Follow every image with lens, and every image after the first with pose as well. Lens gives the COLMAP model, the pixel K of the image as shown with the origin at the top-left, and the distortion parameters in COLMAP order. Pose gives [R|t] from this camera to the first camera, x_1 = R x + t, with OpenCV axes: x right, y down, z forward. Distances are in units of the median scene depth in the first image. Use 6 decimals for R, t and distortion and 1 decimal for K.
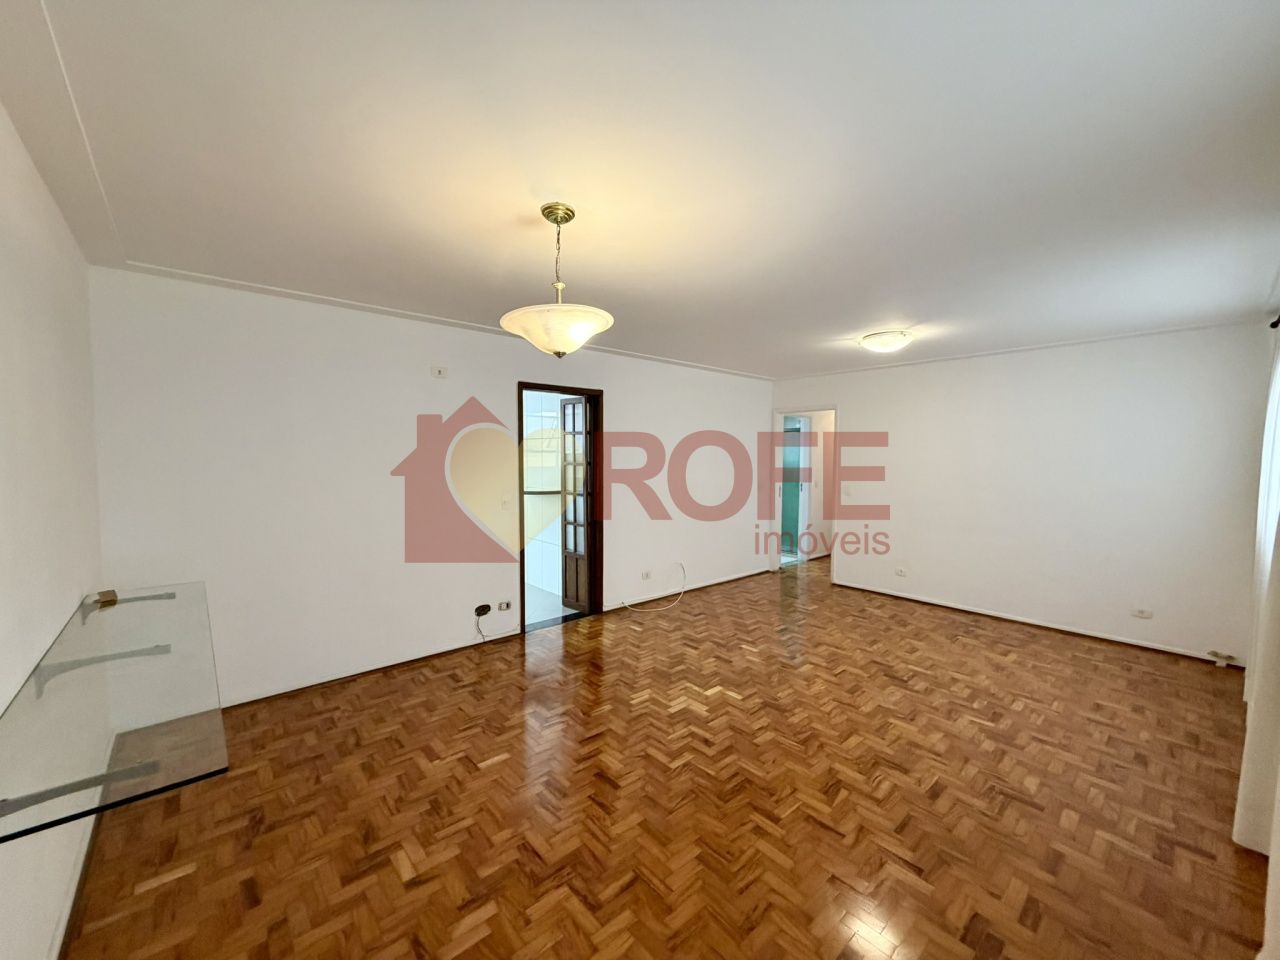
lens RADIAL K [[510.1, 0, 639.7], [0, 510.1, 482.7], [0, 0, 1]] dist [0.003370, 0.000325]
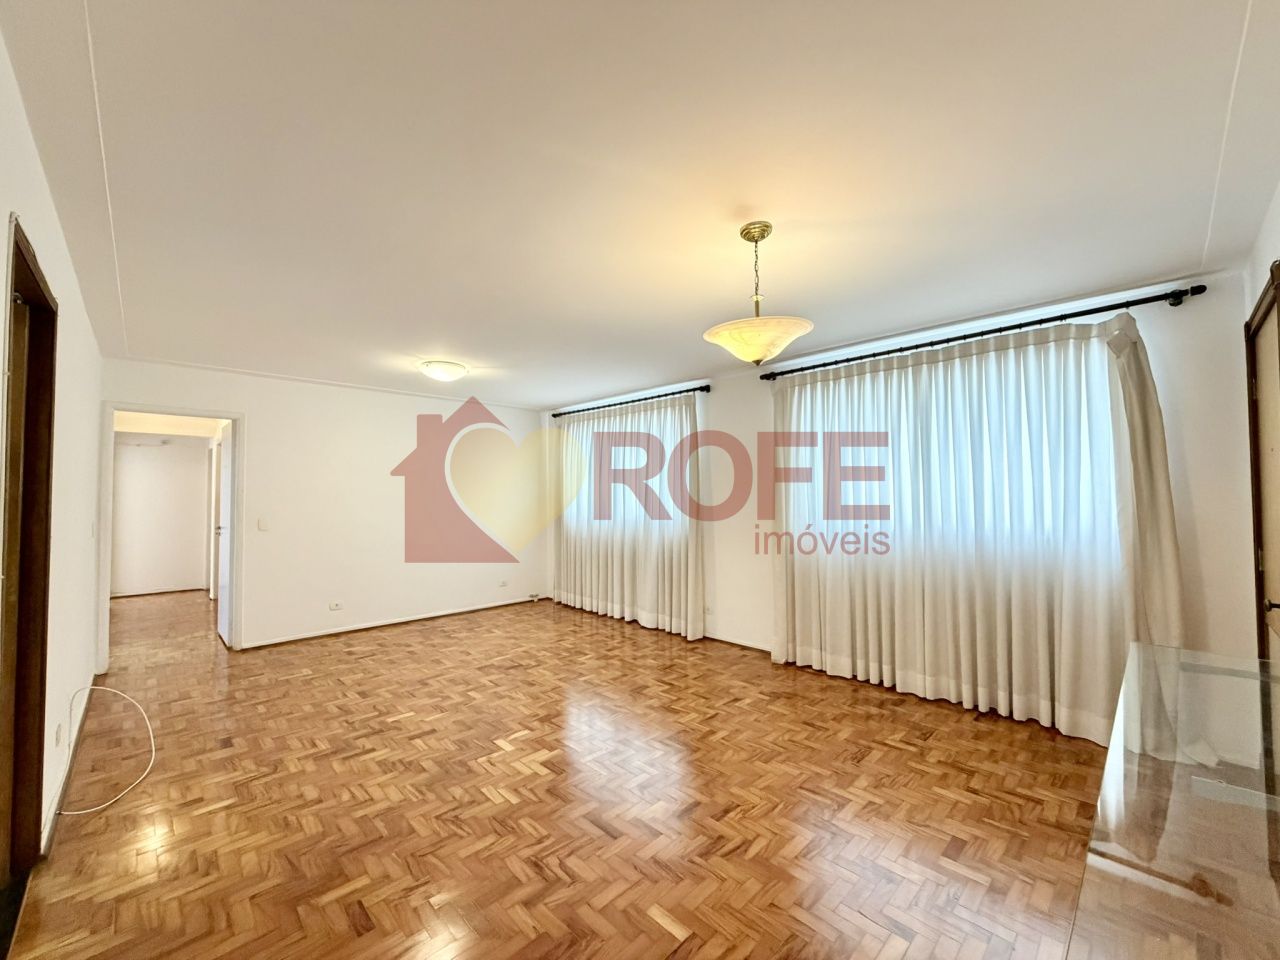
lens RADIAL K [[510.1, 0, 638.9], [0, 510.1, 481.0], [0, 0, 1]] dist [0.003370, 0.000325]
pose [[-0.047882, 0.022373, 0.998602, -0.640031], [0.058460, 0.998098, -0.019559, 0.000058], [-0.997141, 0.057442, -0.049099, 0.705384]]
